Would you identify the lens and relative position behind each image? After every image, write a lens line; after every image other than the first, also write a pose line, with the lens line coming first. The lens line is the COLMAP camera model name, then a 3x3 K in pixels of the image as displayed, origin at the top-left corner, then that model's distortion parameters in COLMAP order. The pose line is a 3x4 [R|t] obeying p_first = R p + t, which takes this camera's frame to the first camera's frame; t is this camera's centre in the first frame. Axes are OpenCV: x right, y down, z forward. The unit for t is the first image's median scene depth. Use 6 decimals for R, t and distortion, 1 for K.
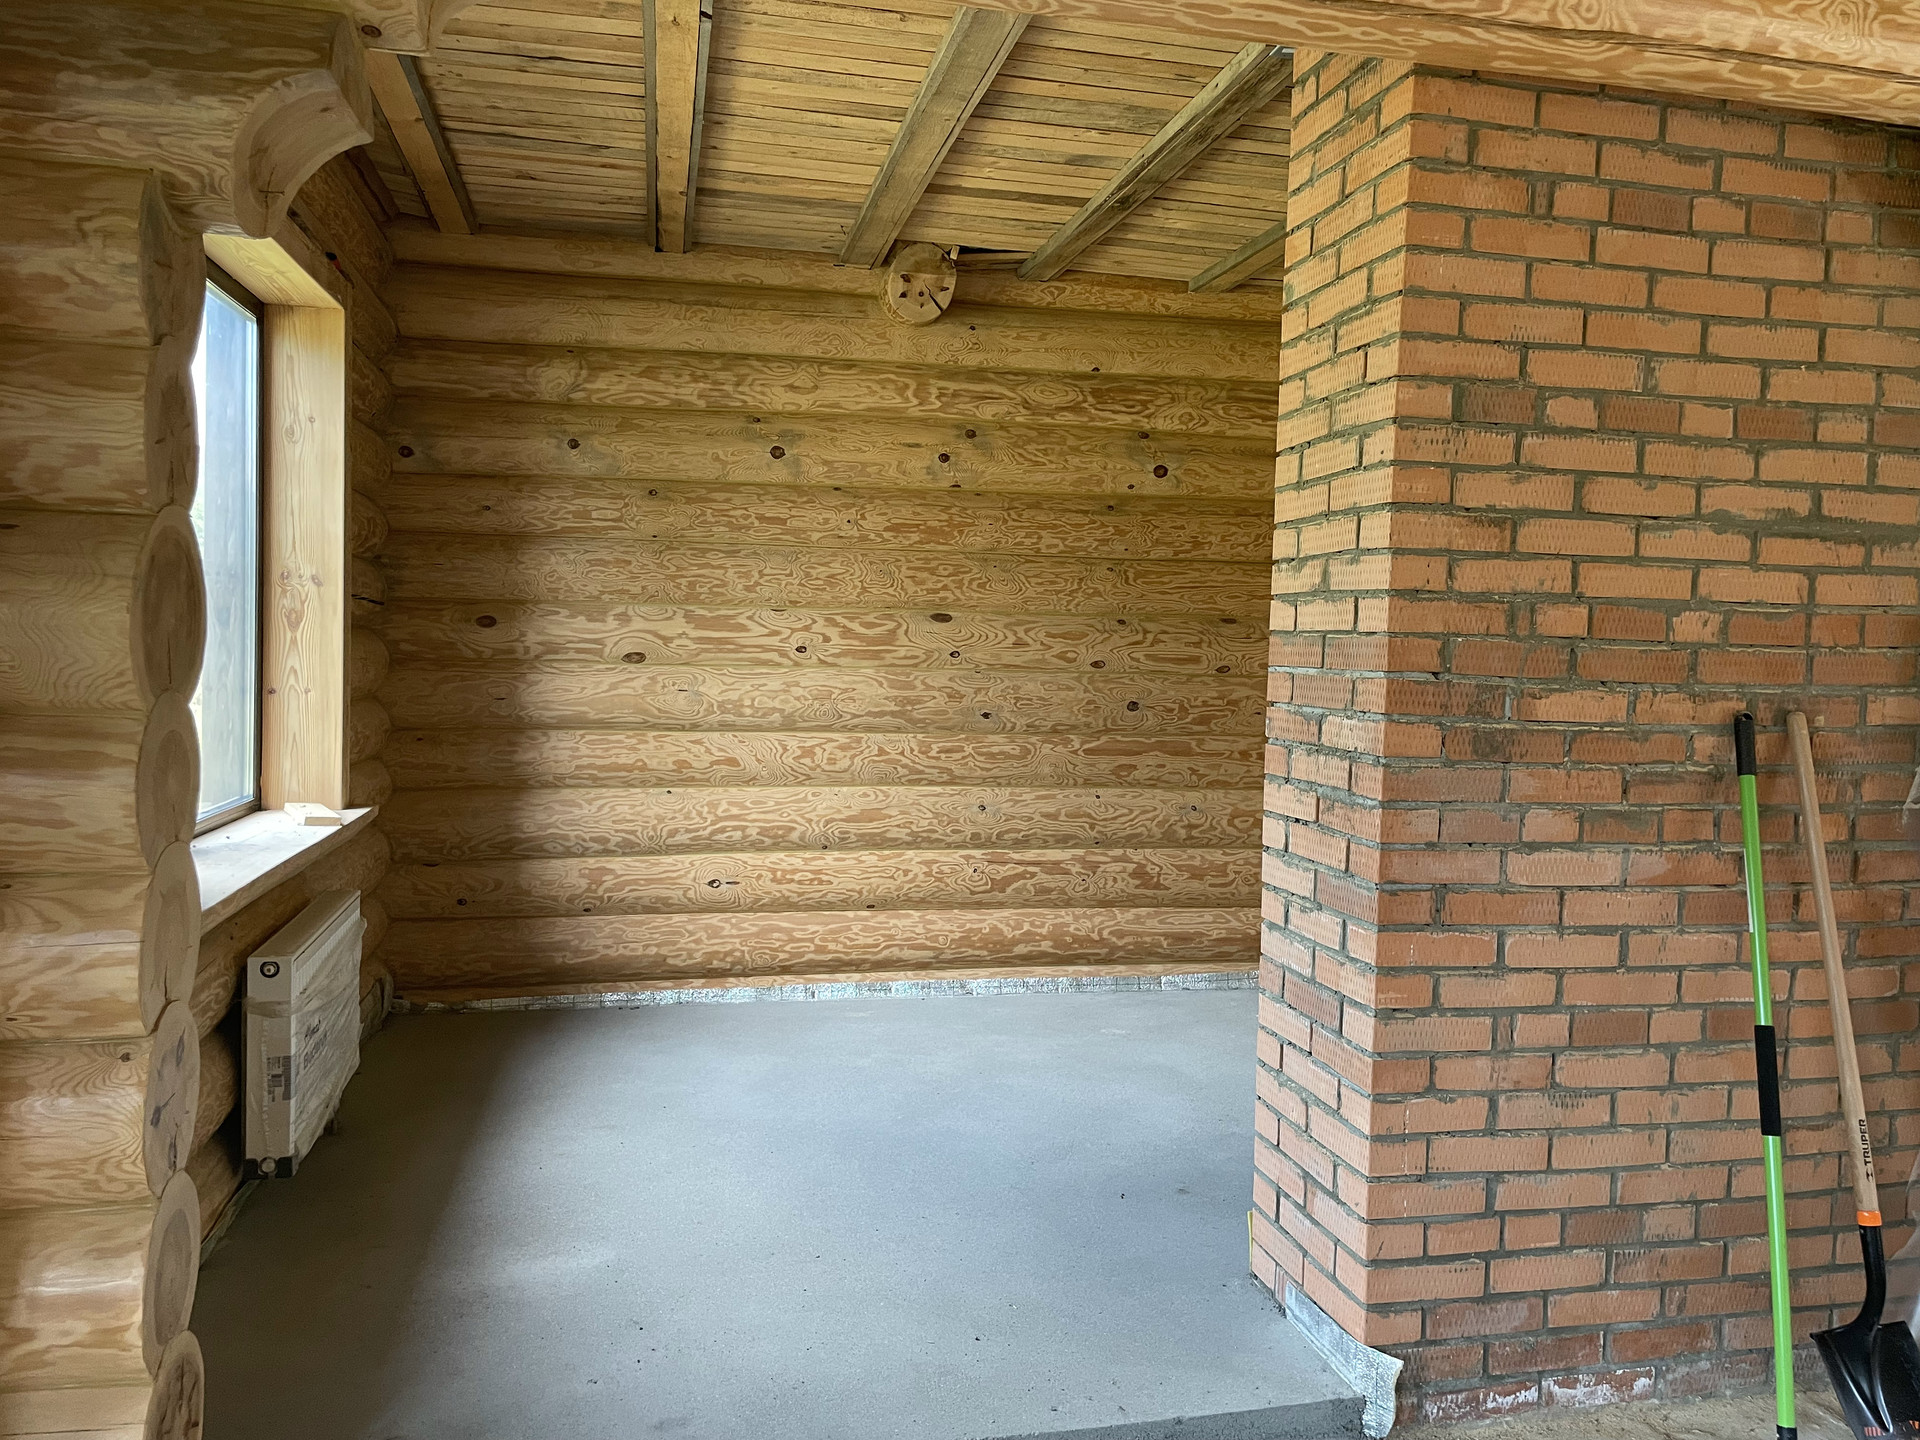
lens RADIAL K [[1461.3, 0, 964.6], [0, 1461.3, 692.6], [0, 0, 1]] dist [0.100199, -0.136002]
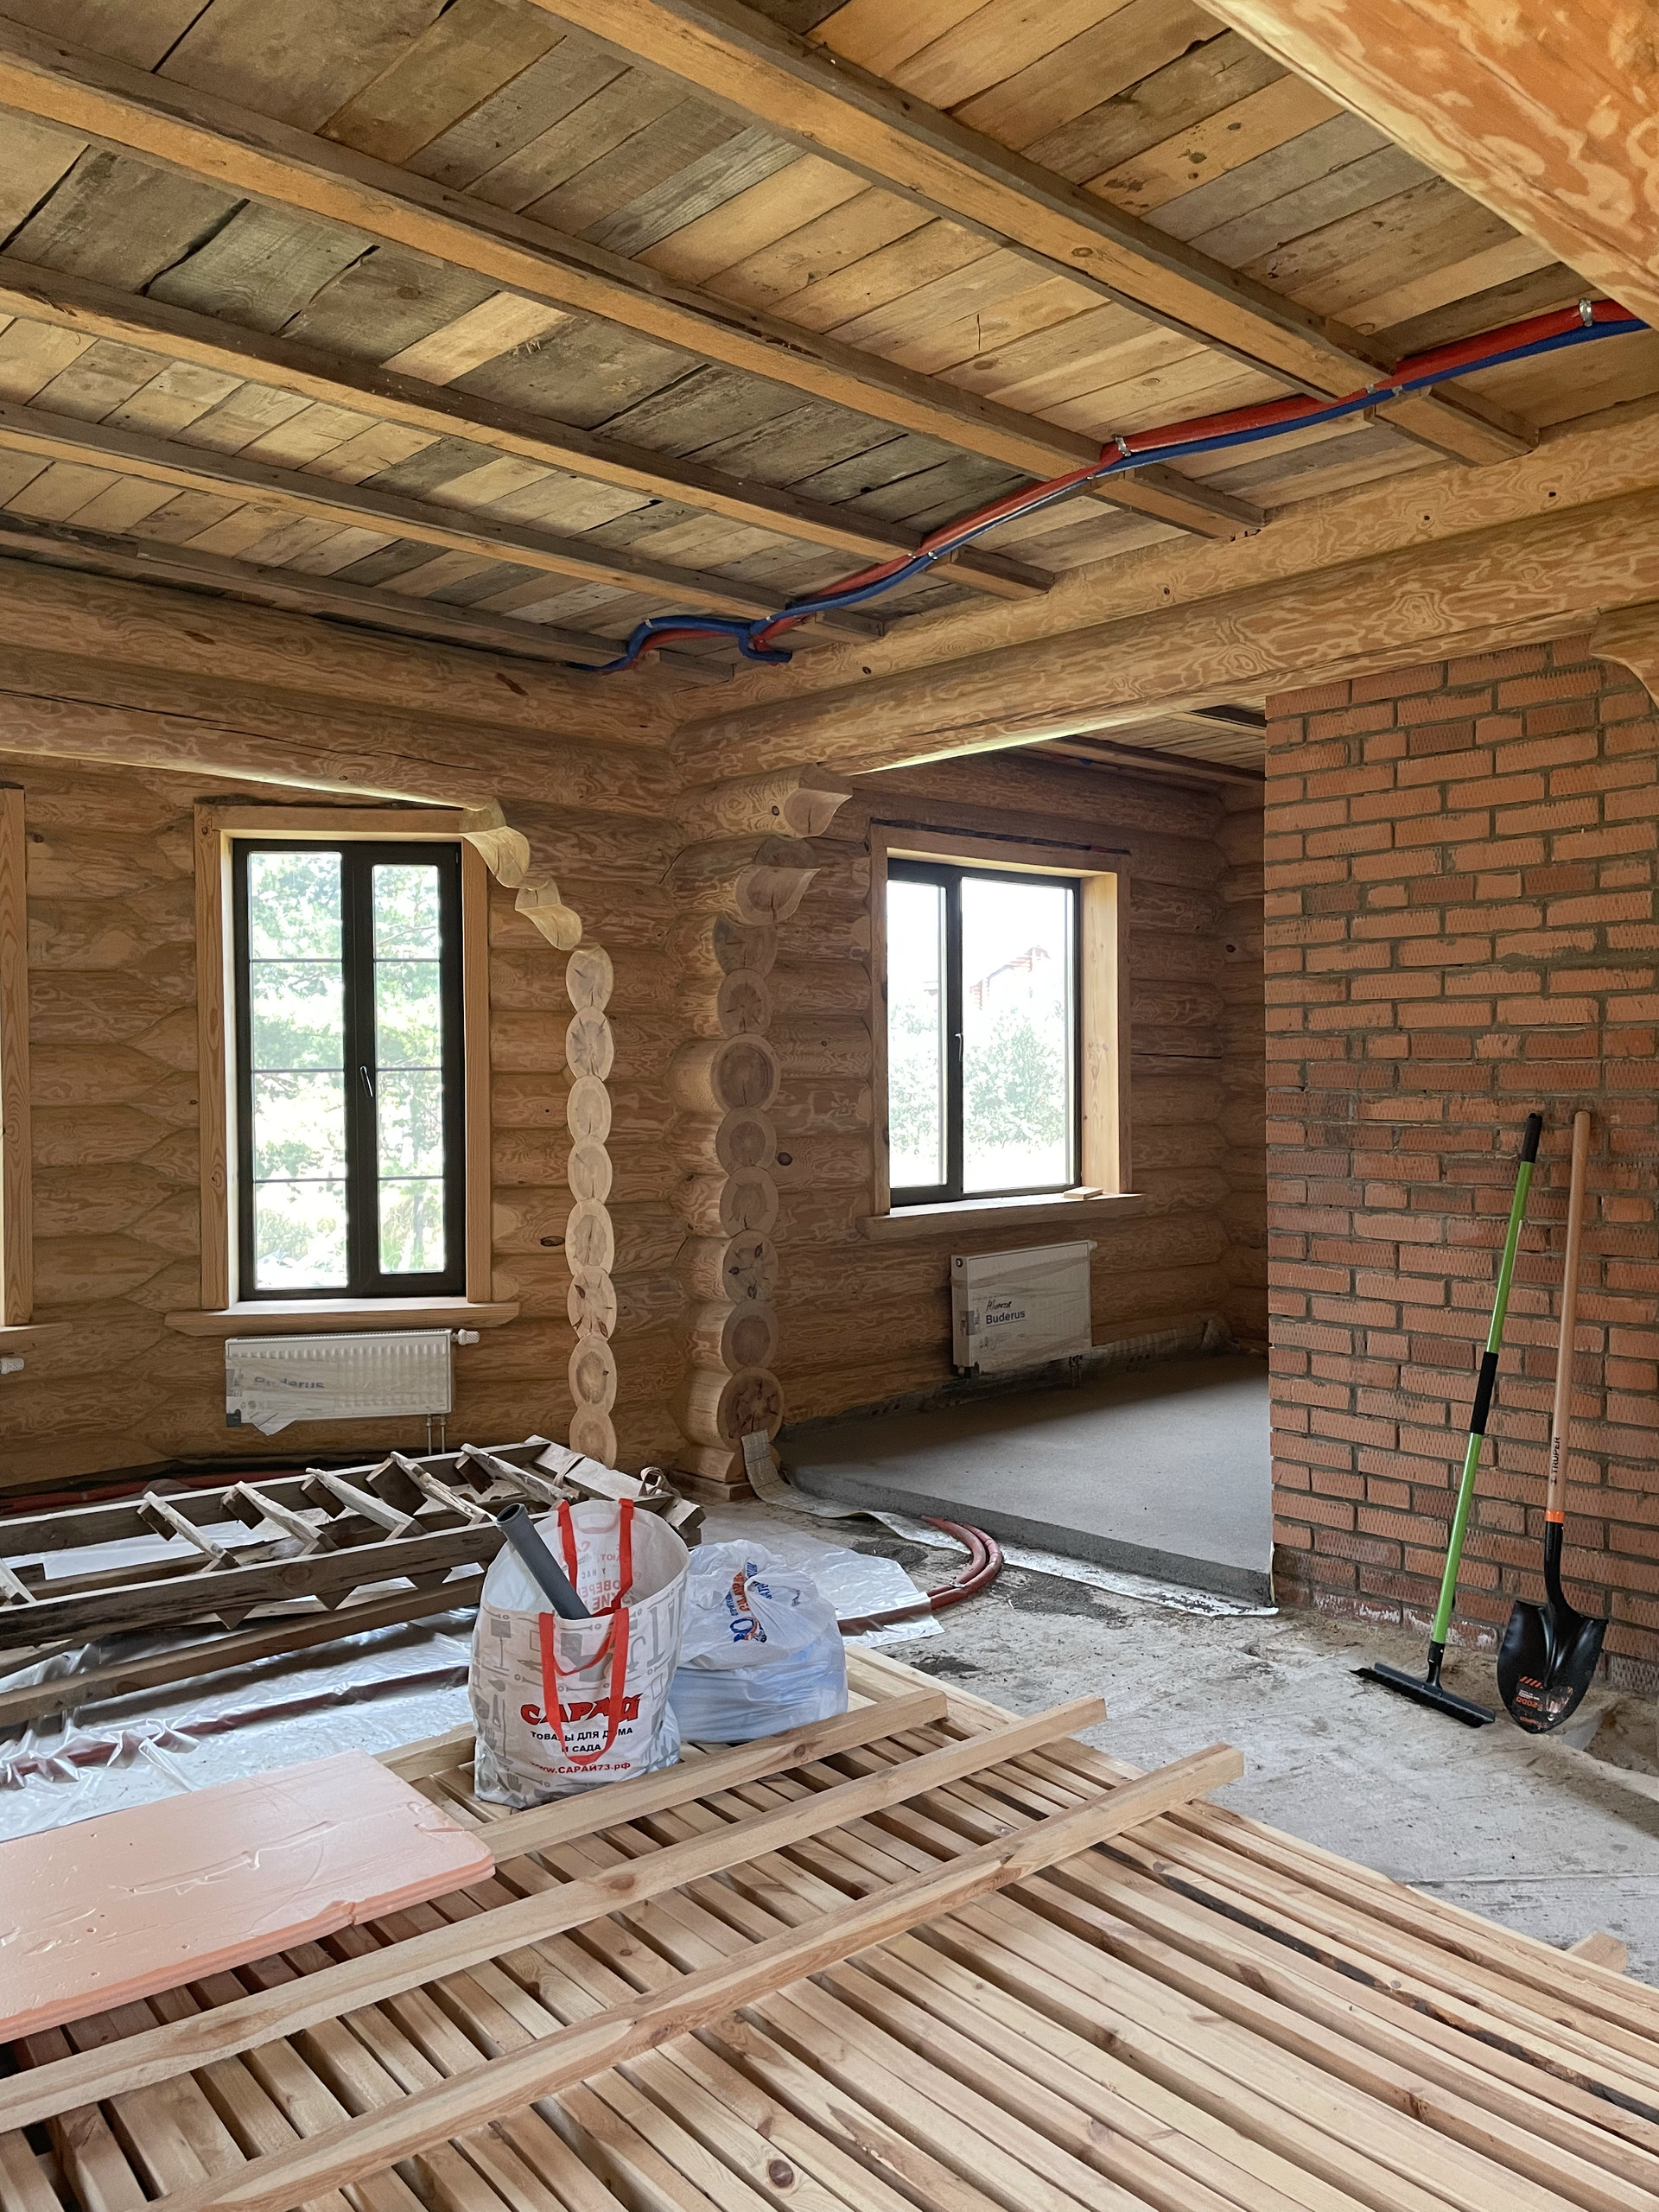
lens RADIAL K [[1683.5, 0, 840.7], [0, 1683.5, 1094.4], [0, 0, 1]] dist [0.100199, -0.136002]
pose [[0.511099, -0.020897, -0.859268, 1.486577], [-0.008254, 0.999539, -0.029218, 0.045808], [0.859482, 0.022026, 0.510691, -0.242804]]
